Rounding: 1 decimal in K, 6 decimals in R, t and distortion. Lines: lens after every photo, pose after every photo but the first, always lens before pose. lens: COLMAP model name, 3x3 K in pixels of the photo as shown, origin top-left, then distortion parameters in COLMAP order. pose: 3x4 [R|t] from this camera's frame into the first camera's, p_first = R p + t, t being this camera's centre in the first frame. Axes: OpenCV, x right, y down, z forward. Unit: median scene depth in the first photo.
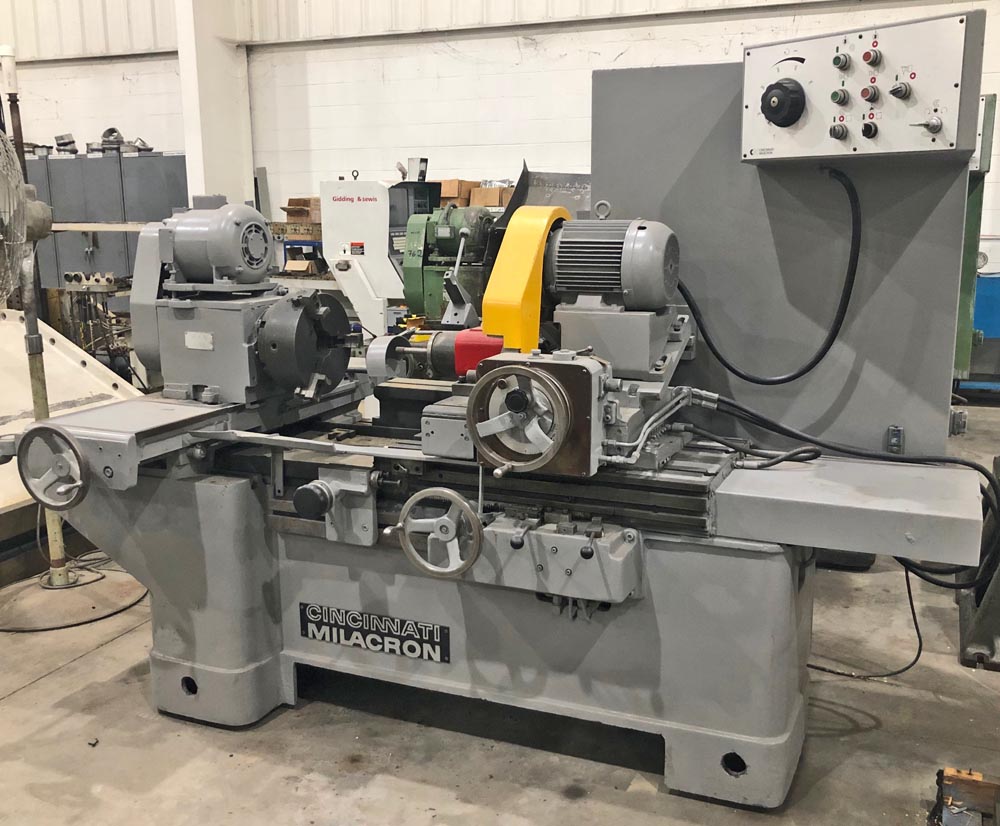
lens RADIAL K [[1026.8, 0, 500.0], [0, 1026.8, 413.0], [0, 0, 1]] dist [0.024823, -0.018316]
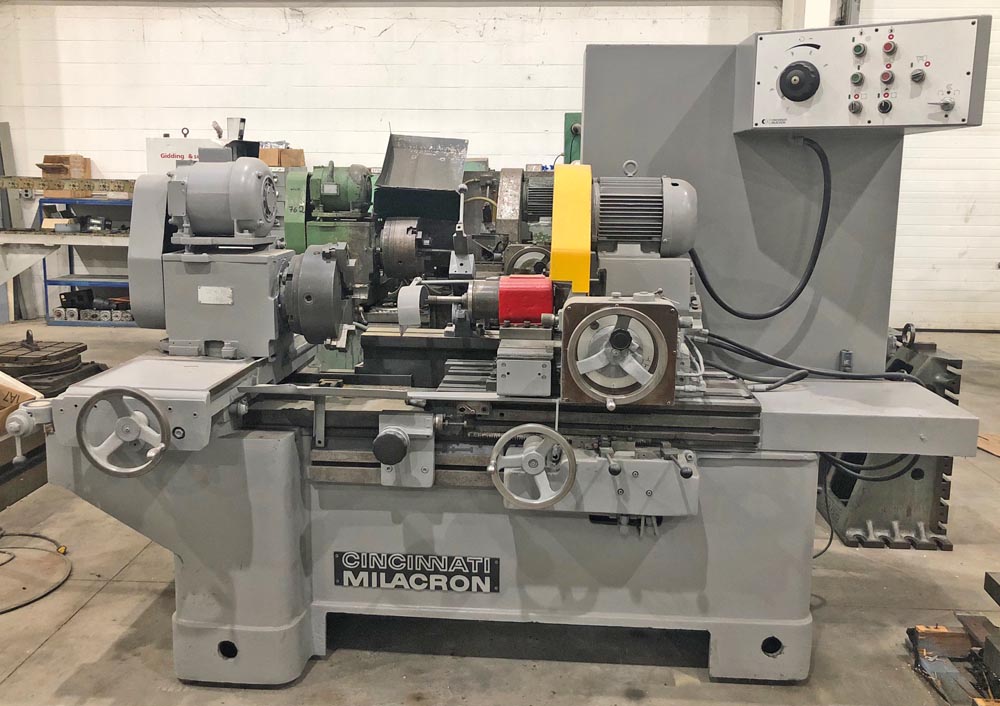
lens RADIAL K [[951.6, 0, 499.2], [0, 951.6, 333.8], [0, 0, 1]] dist [0.004745, 0.029935]
pose [[0.949030, -0.037791, 0.312912, -0.343193], [0.046735, 0.998684, -0.021128, -0.001705], [-0.311701, 0.034674, 0.949547, 0.059690]]
